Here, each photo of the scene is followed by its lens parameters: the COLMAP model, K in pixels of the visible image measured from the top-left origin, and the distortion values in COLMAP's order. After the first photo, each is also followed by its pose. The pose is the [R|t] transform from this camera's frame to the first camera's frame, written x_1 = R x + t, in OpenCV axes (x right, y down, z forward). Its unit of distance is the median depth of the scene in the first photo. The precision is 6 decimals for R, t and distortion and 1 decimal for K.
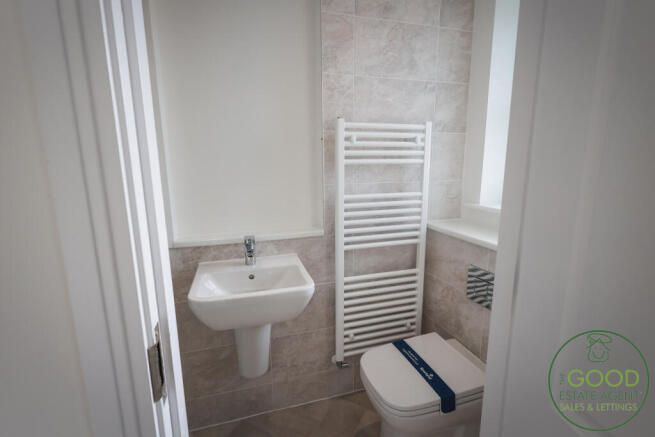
lens RADIAL K [[309.0, 0, 329.4], [0, 309.0, 222.2], [0, 0, 1]] dist [0.002706, 0.000740]
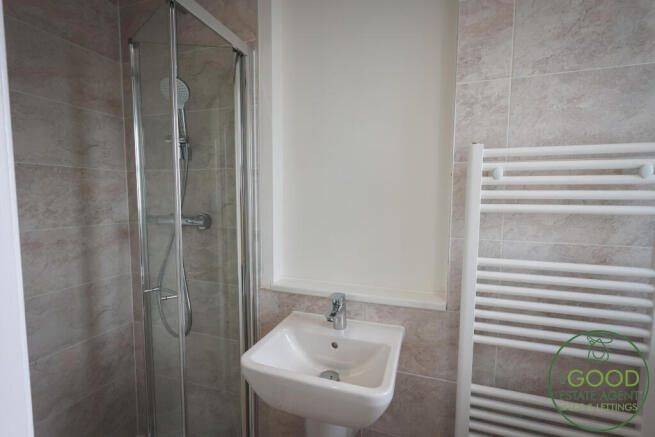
lens RADIAL K [[309.0, 0, 329.4], [0, 309.0, 222.2], [0, 0, 1]] dist [0.002706, 0.000740]
pose [[0.802454, 0.067764, -0.592853, 0.180130], [-0.127979, 0.989956, -0.060071, -0.083445], [0.582828, 0.124077, 0.803067, 0.285810]]
